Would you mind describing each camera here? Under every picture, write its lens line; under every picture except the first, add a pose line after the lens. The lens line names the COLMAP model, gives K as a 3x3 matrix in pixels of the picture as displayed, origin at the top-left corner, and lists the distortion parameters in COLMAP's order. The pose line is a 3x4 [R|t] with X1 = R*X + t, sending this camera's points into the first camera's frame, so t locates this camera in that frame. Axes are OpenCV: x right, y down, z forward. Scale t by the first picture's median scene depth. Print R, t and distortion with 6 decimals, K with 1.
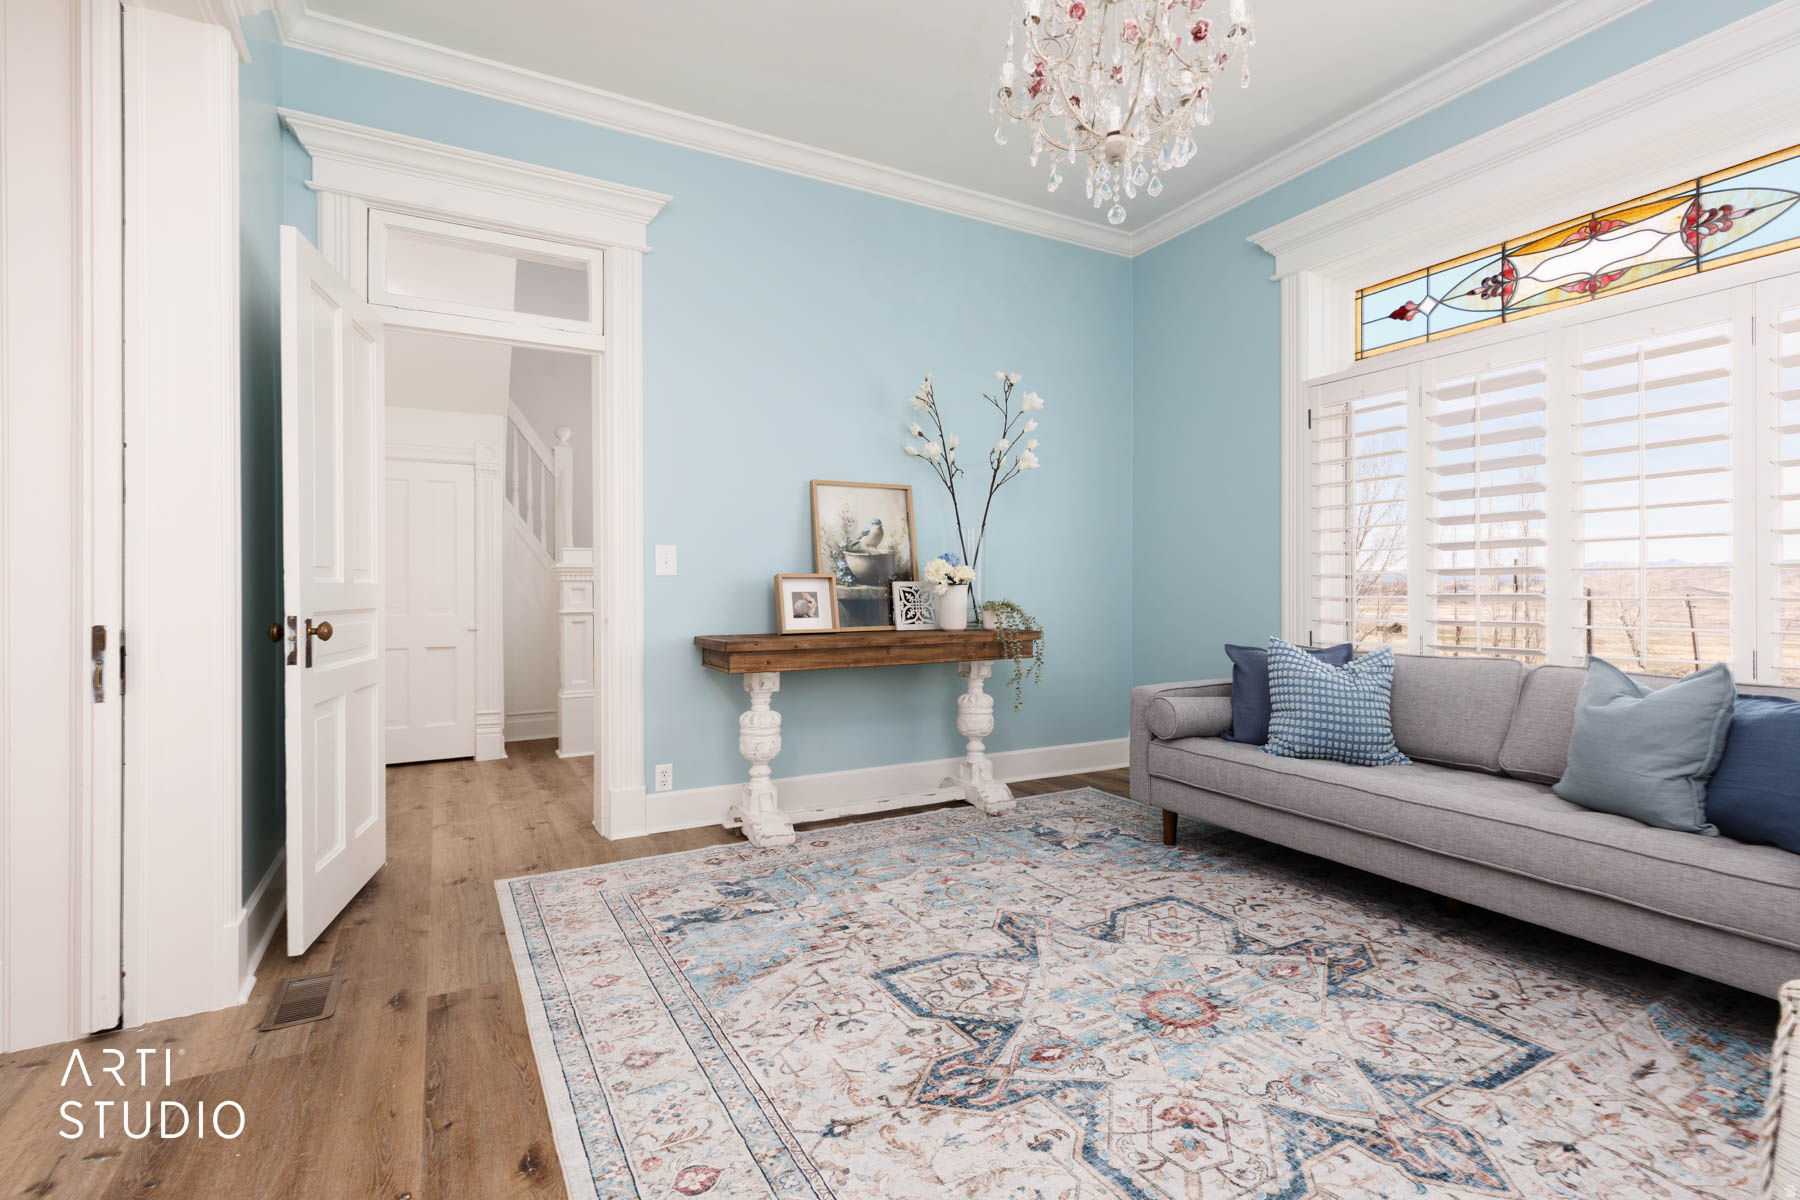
lens RADIAL K [[812.0, 0, 907.5], [0, 812.0, 591.5], [0, 0, 1]] dist [0.007010, -0.000944]
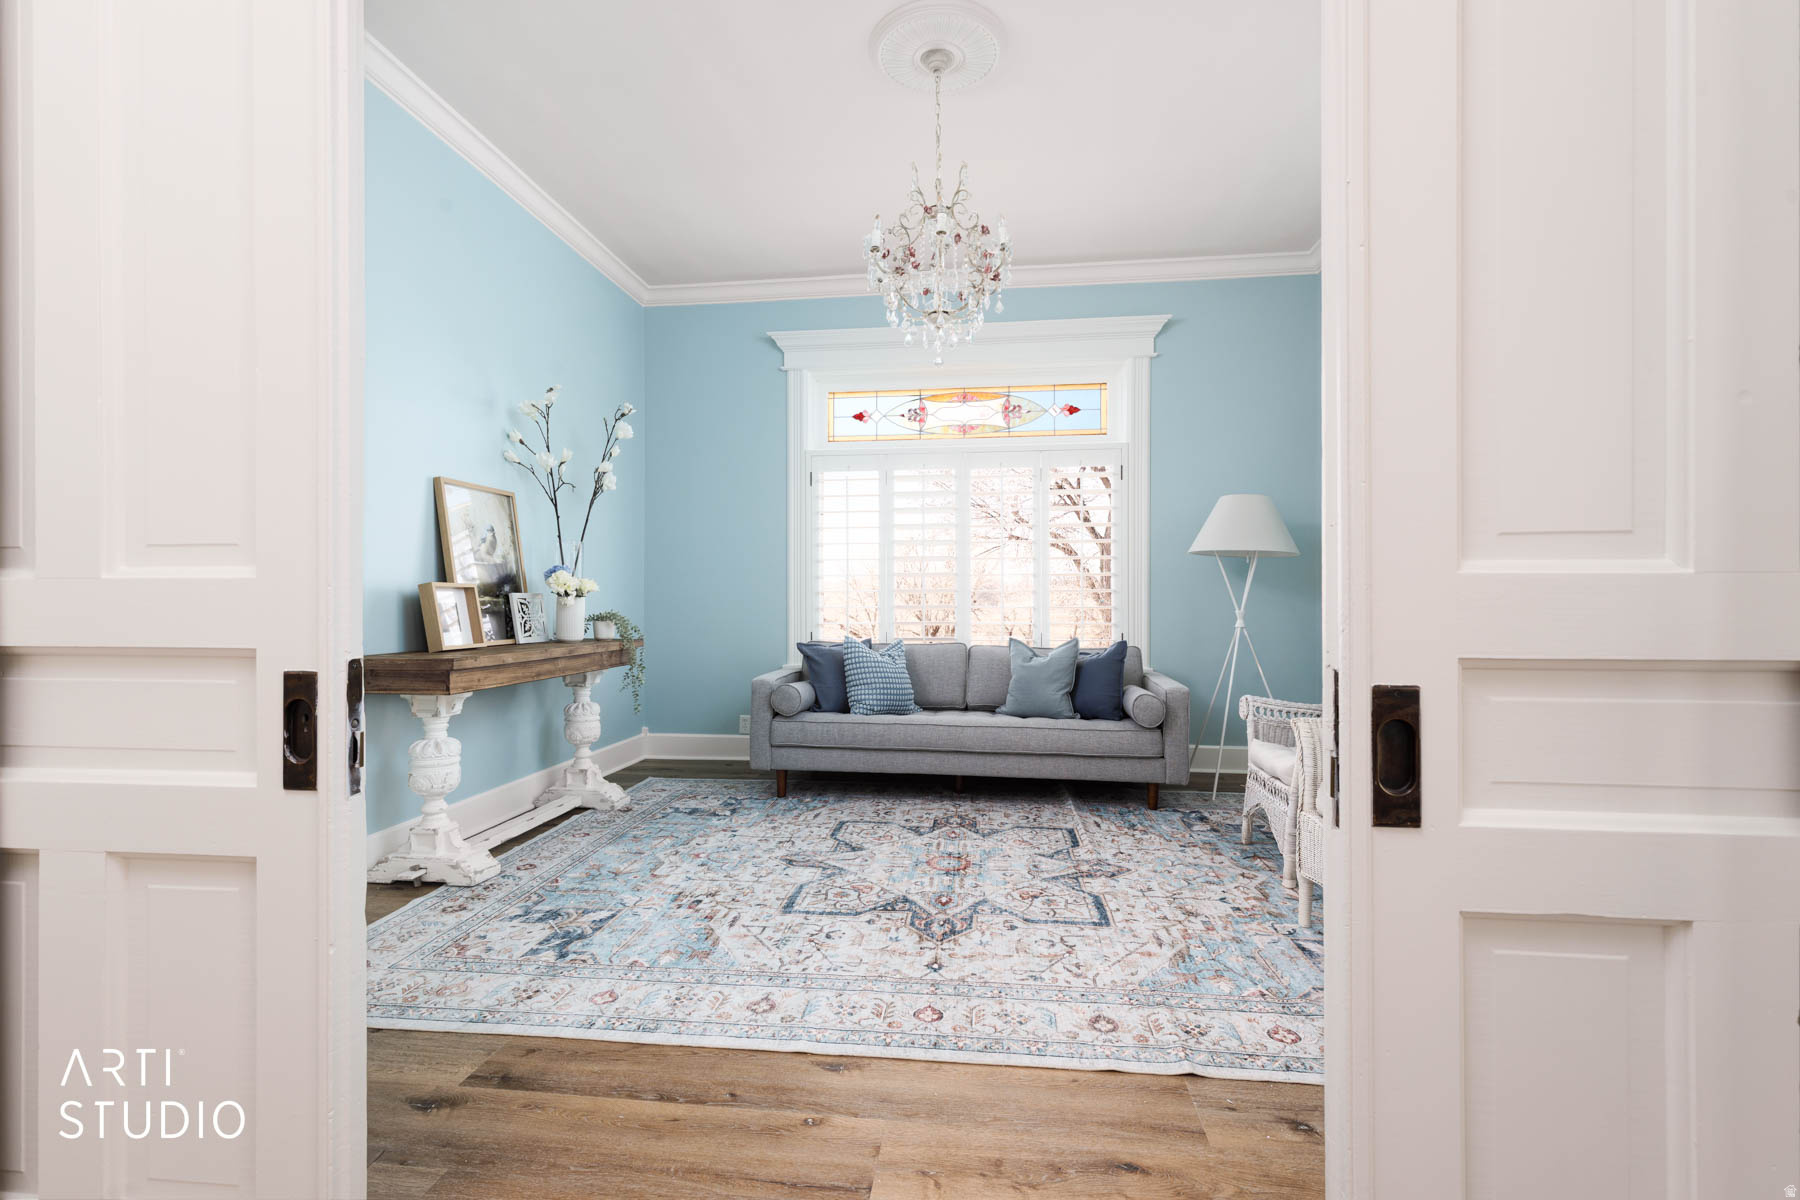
lens RADIAL K [[812.0, 0, 881.6], [0, 812.0, 604.5], [0, 0, 1]] dist [0.007010, -0.000944]
pose [[0.595673, 0.000301, 0.803227, -0.853521], [0.000389, 1.000000, -0.000663, 0.003603], [-0.803227, 0.000707, 0.595673, 0.128948]]
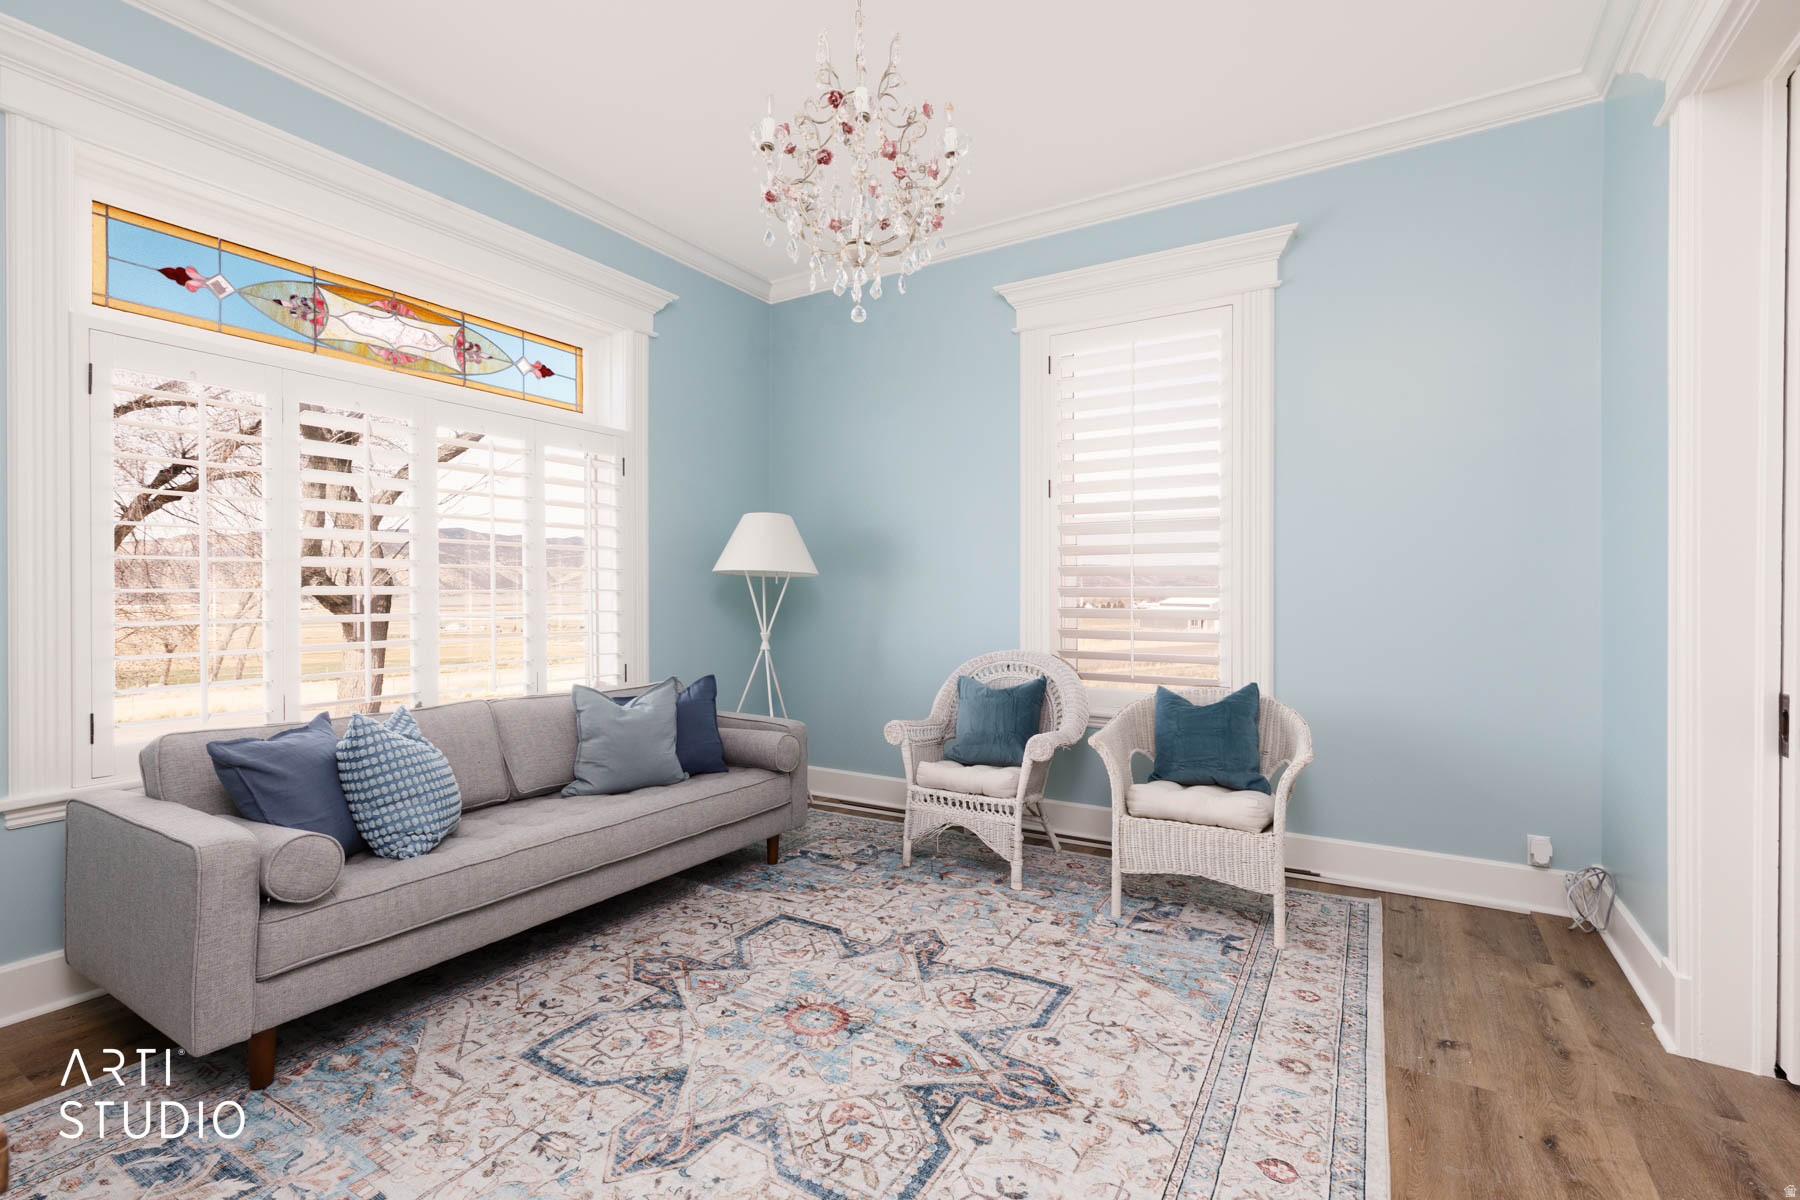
lens RADIAL K [[812.0, 0, 924.8], [0, 812.0, 603.0], [0, 0, 1]] dist [0.007010, -0.000944]
pose [[-0.502029, -0.004105, 0.864841, -0.598013], [0.005069, 0.999958, 0.007689, -0.063140], [-0.864836, 0.008244, -0.501986, 1.191271]]
